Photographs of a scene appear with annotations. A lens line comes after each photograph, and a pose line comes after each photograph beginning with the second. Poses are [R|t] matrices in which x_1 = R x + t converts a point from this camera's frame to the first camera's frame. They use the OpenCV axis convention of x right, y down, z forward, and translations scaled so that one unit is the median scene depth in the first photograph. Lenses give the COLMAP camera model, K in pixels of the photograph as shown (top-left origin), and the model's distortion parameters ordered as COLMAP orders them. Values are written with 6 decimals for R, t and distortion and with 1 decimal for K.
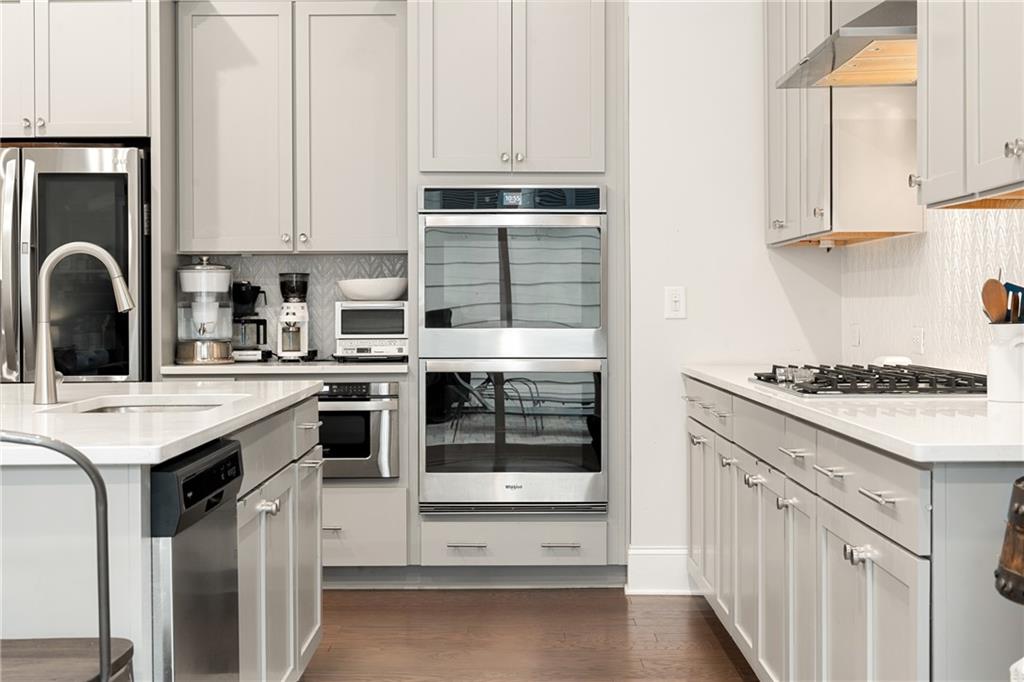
lens RADIAL K [[1488.2, 0, 510.9], [0, 1488.2, 318.7], [0, 0, 1]] dist [-0.000002, 0.000000]
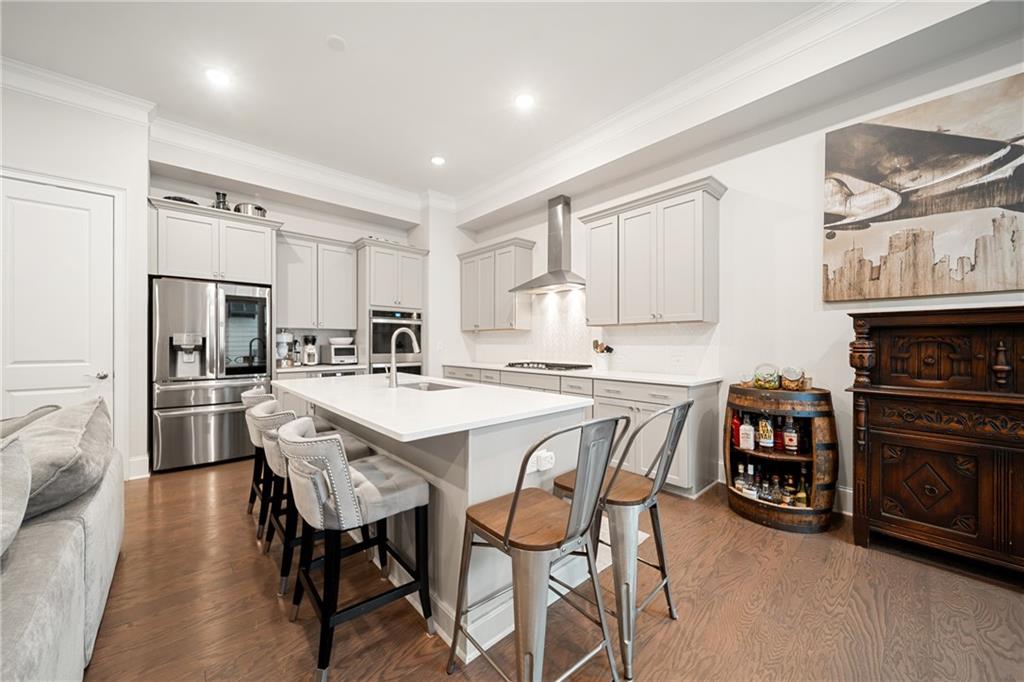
lens RADIAL K [[363.6, 0, 496.0], [0, 363.6, 342.4], [0, 0, 1]] dist [0.001597, -0.001305]
pose [[0.749611, 0.004454, 0.661864, -0.368382], [0.001639, 0.999962, -0.008584, -0.010971], [-0.661877, 0.007519, 0.749575, 0.233644]]
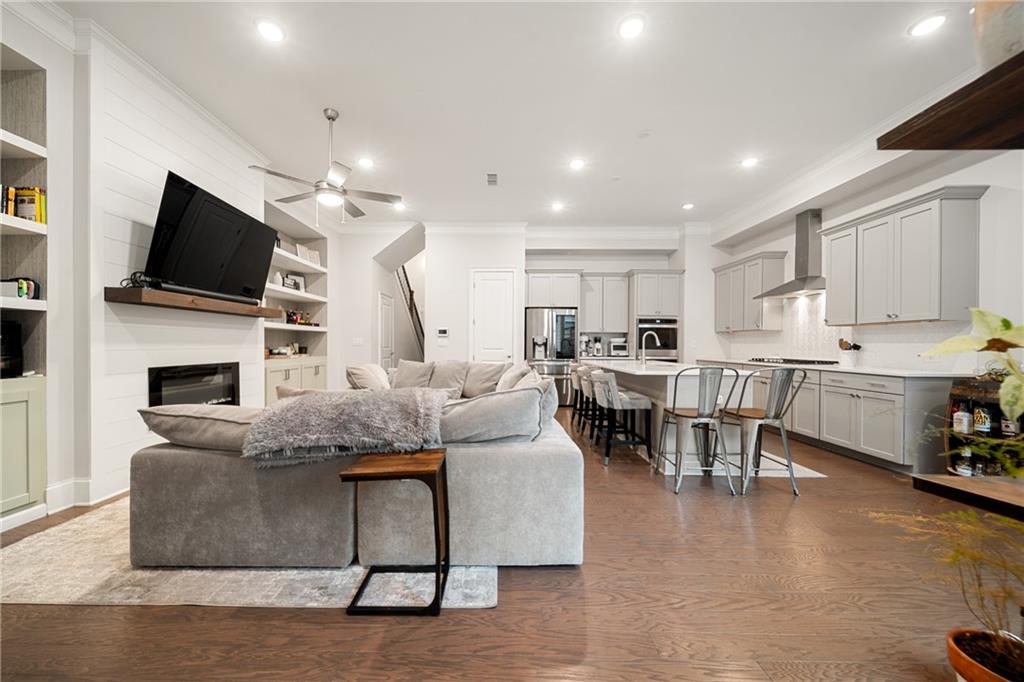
lens RADIAL K [[363.6, 0, 493.6], [0, 363.6, 346.4], [0, 0, 1]] dist [0.001597, -0.001305]
pose [[0.999834, 0.010305, -0.015058, -0.476263], [-0.010318, 0.999946, -0.000775, 0.002685], [0.015049, 0.000930, 0.999886, -0.121139]]
